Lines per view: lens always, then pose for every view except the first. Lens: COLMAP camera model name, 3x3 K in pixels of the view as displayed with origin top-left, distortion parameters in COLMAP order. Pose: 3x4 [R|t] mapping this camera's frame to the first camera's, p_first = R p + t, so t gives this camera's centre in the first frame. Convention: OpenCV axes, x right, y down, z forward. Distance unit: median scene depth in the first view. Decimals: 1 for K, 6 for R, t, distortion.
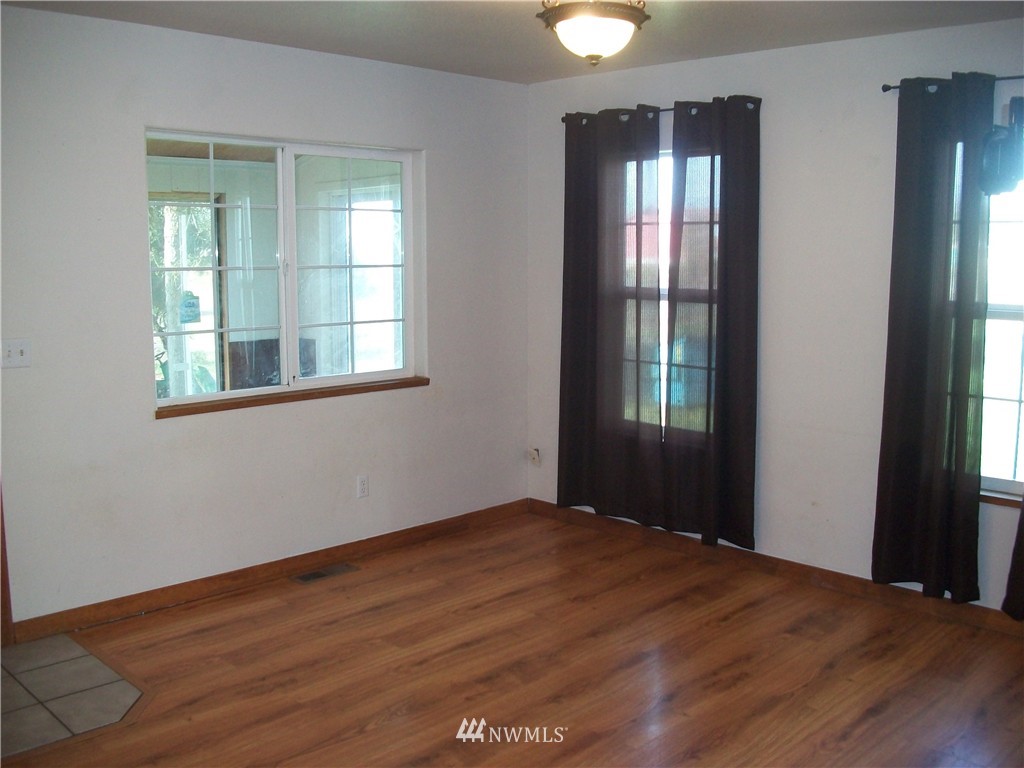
lens RADIAL K [[980.8, 0, 531.2], [0, 980.8, 380.9], [0, 0, 1]] dist [-0.156436, 0.110070]
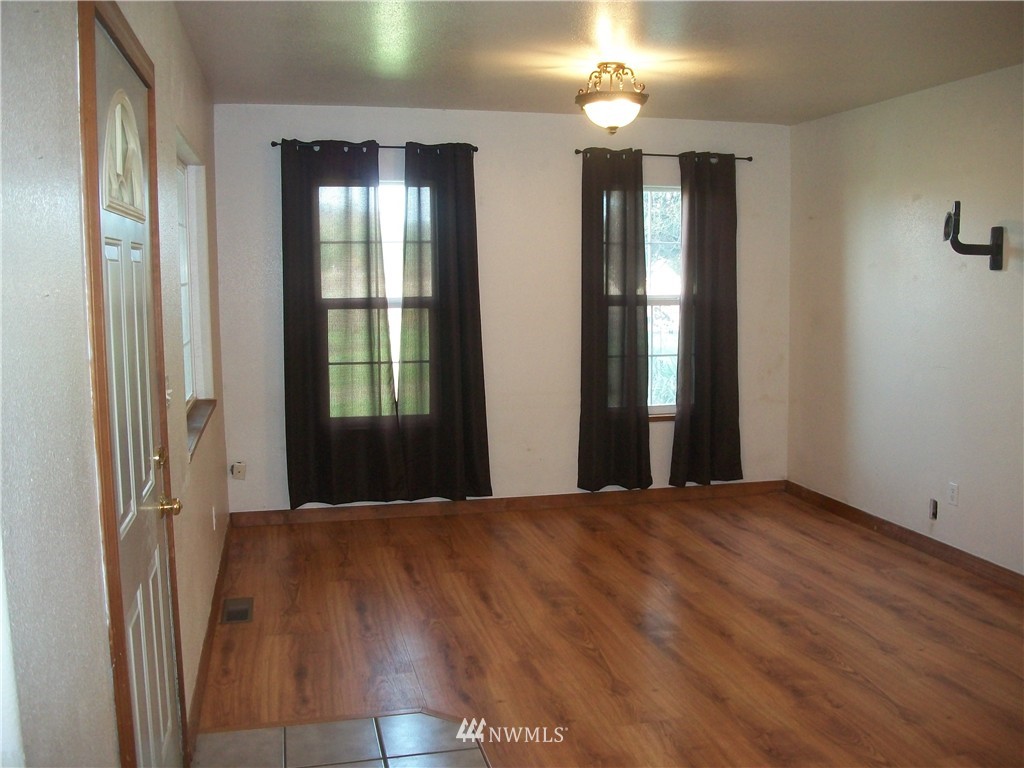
lens RADIAL K [[980.8, 0, 531.2], [0, 980.8, 380.9], [0, 0, 1]] dist [-0.156436, 0.110070]
pose [[0.522488, -0.099265, 0.846849, -0.886686], [0.115276, 0.992305, 0.045192, -0.032432], [-0.844818, 0.074009, 0.529910, 0.269046]]
